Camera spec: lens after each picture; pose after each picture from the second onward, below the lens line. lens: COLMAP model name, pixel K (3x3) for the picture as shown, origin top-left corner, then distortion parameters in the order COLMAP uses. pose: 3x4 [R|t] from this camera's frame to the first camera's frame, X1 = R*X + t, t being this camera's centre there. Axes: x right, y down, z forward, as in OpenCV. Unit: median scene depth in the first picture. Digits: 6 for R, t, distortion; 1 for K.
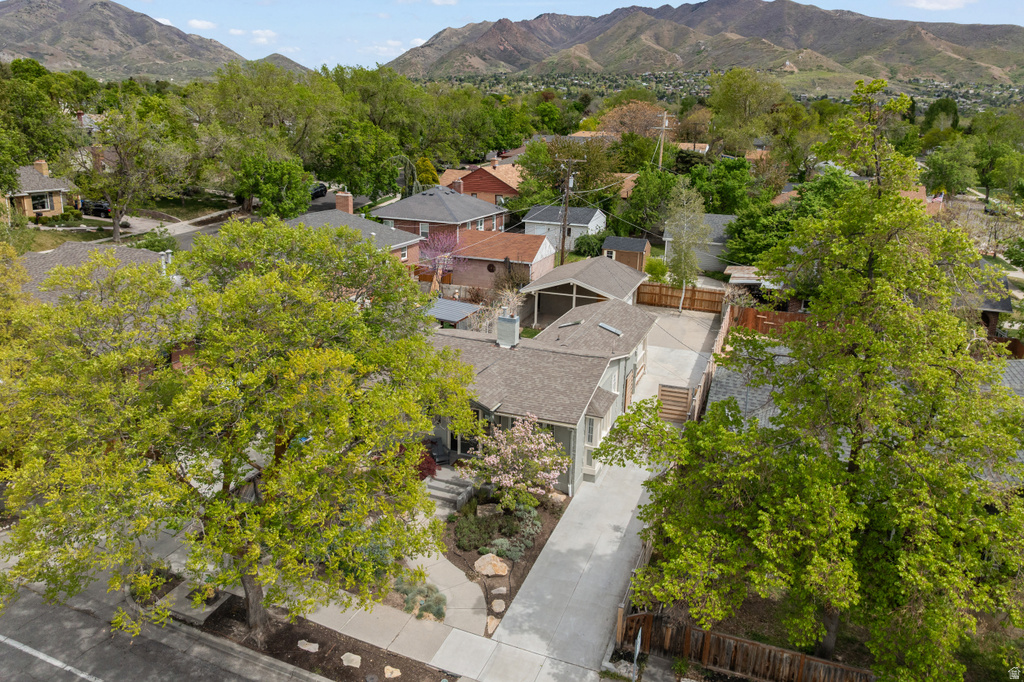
lens RADIAL K [[705.2, 0, 512.1], [0, 705.2, 326.4], [0, 0, 1]] dist [-0.056871, 0.022301]
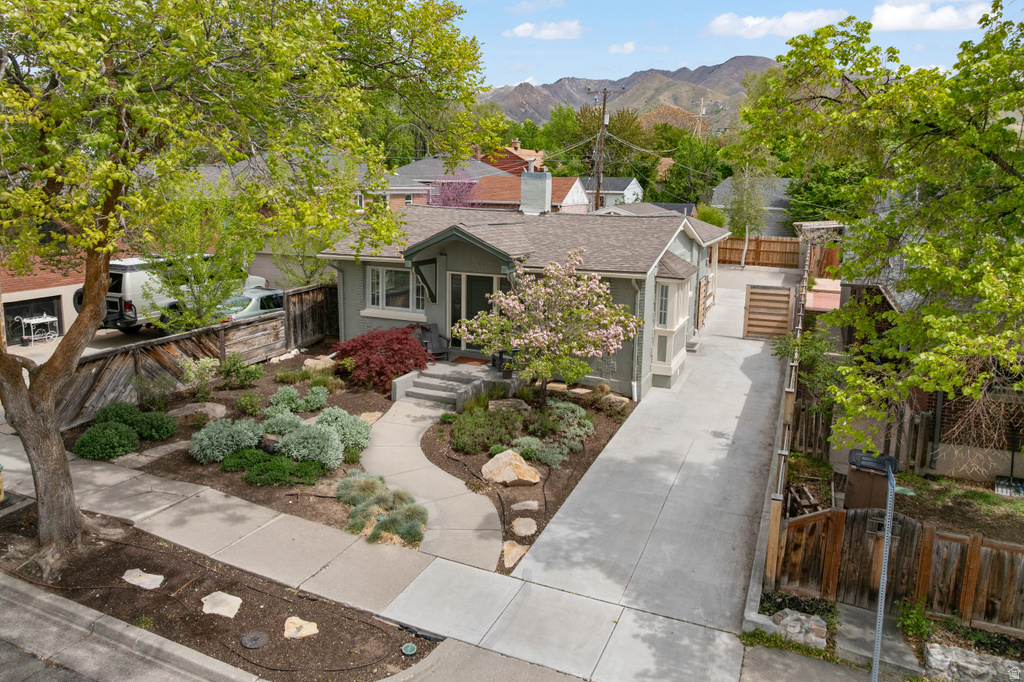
lens RADIAL K [[721.2, 0, 516.5], [0, 721.2, 296.0], [0, 0, 1]] dist [-0.050891, 0.022993]
pose [[0.999729, 0.001885, -0.023190, -0.013183], [-0.004536, 0.993375, -0.114830, 0.287830], [0.022820, 0.114904, 0.993114, 0.436247]]
